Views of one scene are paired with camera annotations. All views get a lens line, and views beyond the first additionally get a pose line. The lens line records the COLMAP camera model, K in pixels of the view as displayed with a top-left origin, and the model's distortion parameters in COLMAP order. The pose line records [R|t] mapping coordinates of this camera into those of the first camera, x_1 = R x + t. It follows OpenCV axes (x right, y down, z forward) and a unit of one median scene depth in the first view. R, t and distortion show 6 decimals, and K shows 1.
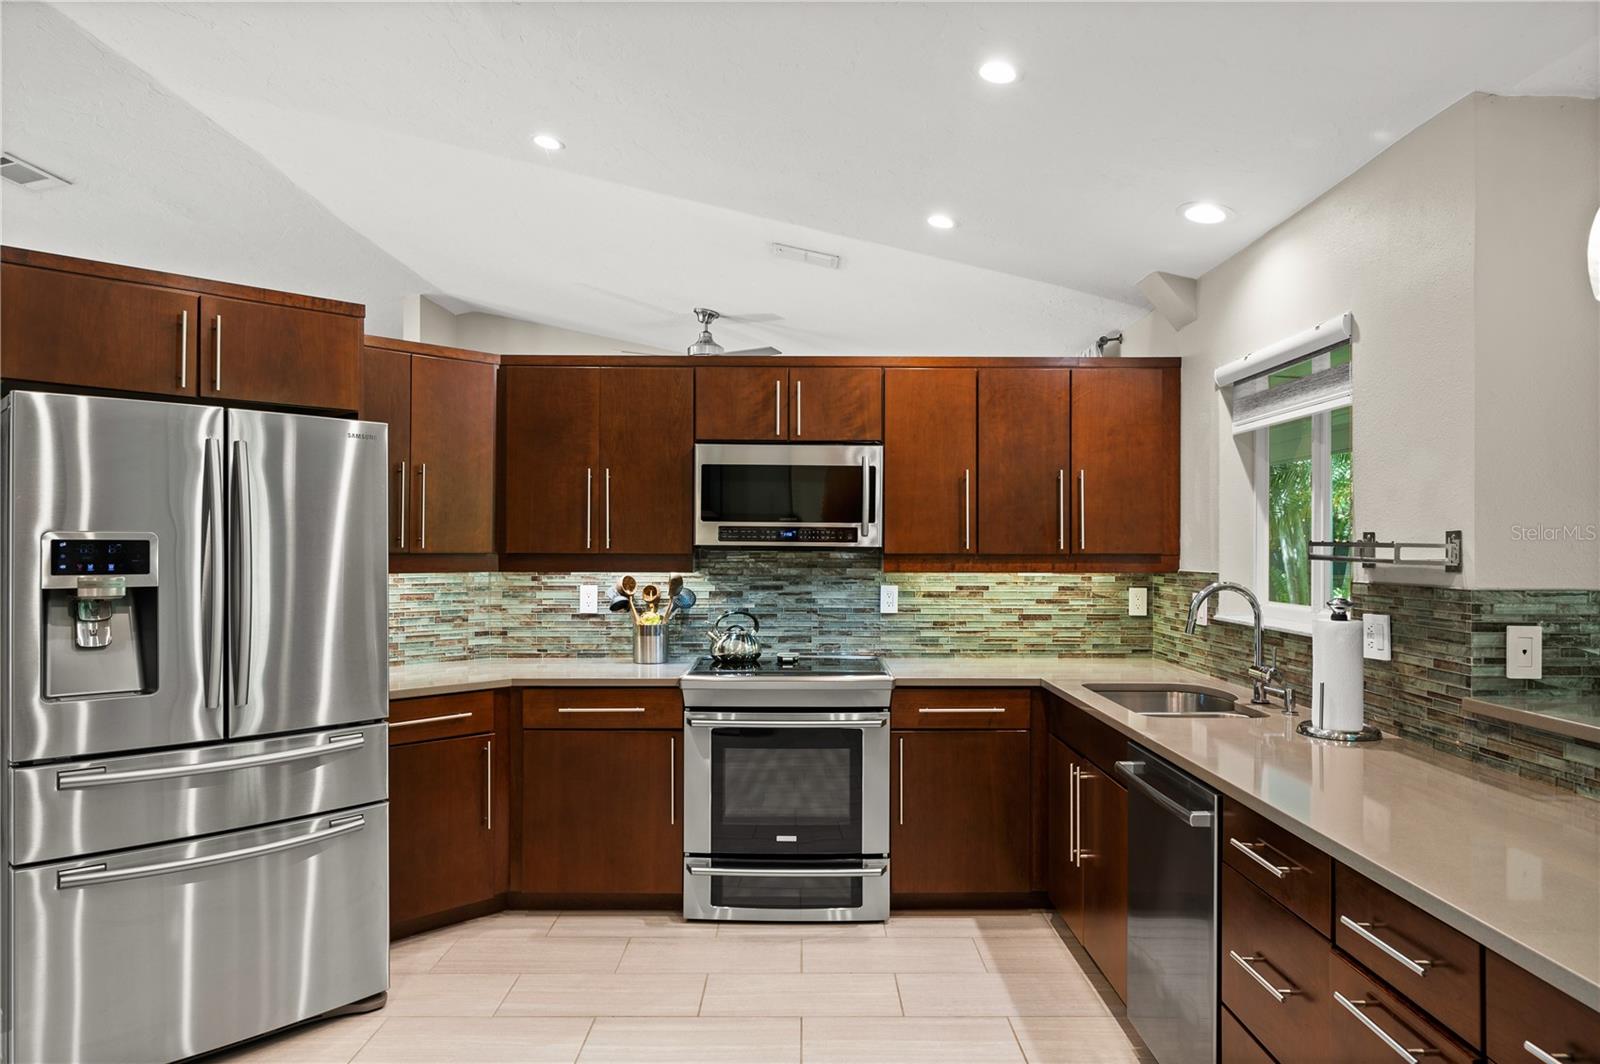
lens RADIAL K [[1005.9, 0, 797.3], [0, 1005.9, 541.1], [0, 0, 1]] dist [0.001682, -0.005562]
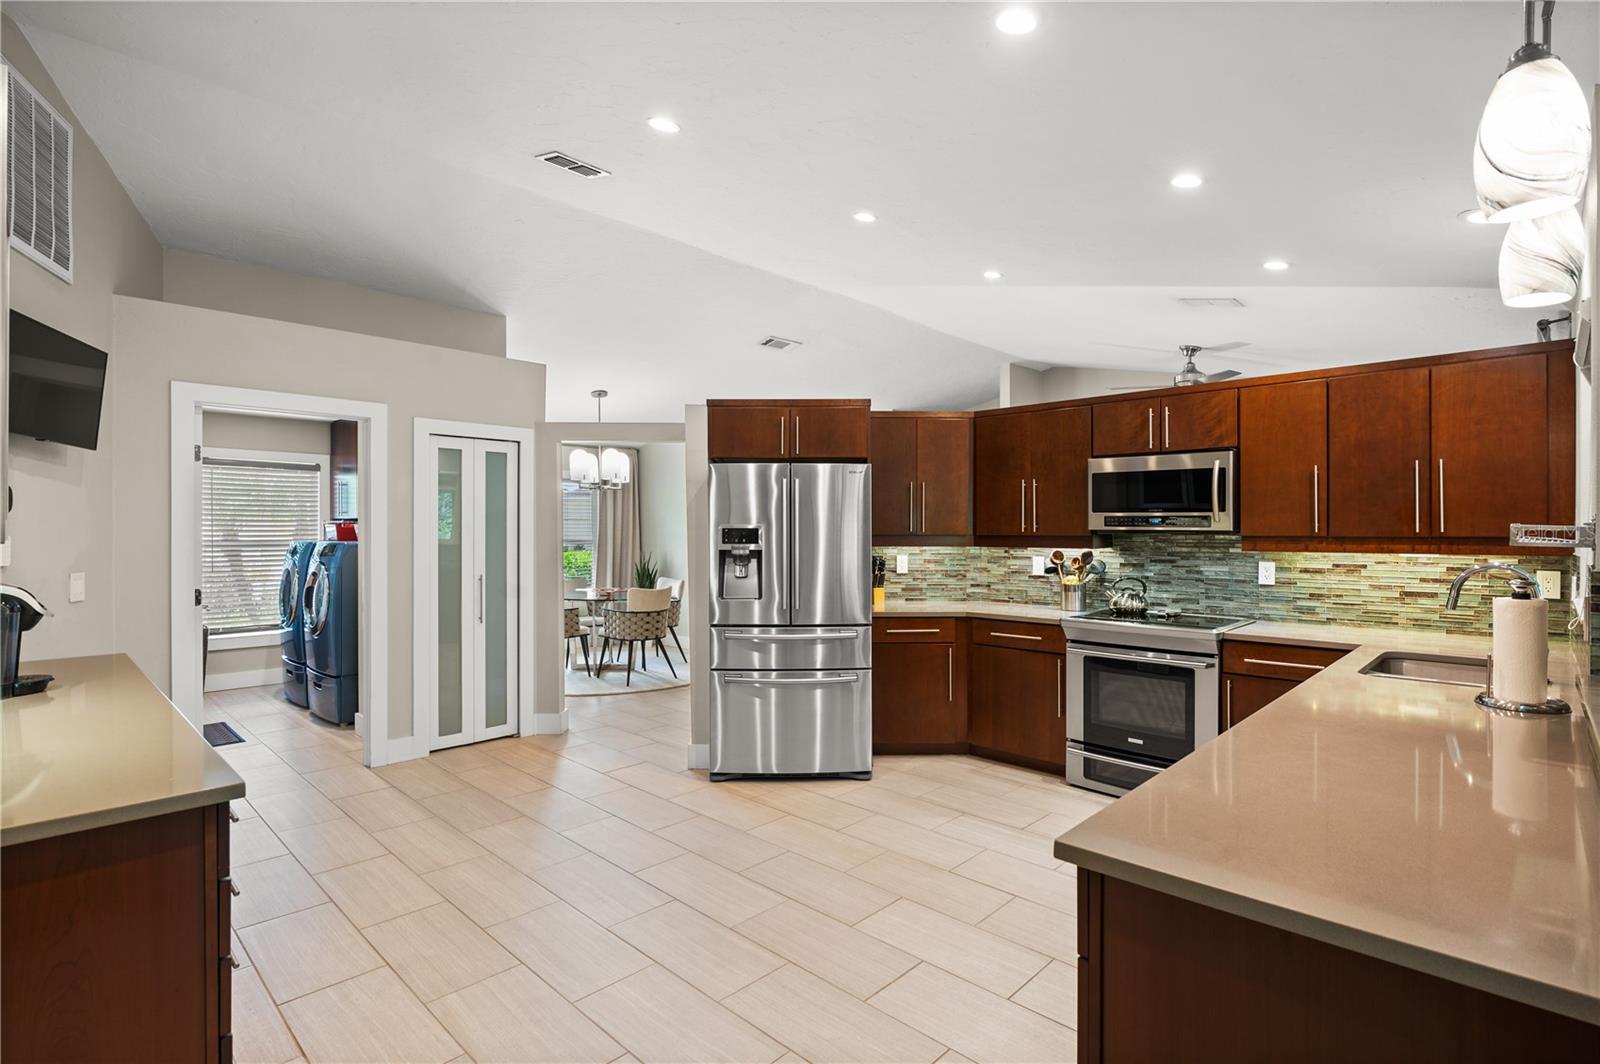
lens RADIAL K [[763.1, 0, 800.5], [0, 763.1, 530.1], [0, 0, 1]] dist [-0.004265, -0.000310]
pose [[0.717948, -0.002535, -0.696092, 0.357236], [0.005454, 0.999983, 0.001983, 0.000264], [0.696075, -0.005220, 0.717950, -0.068806]]
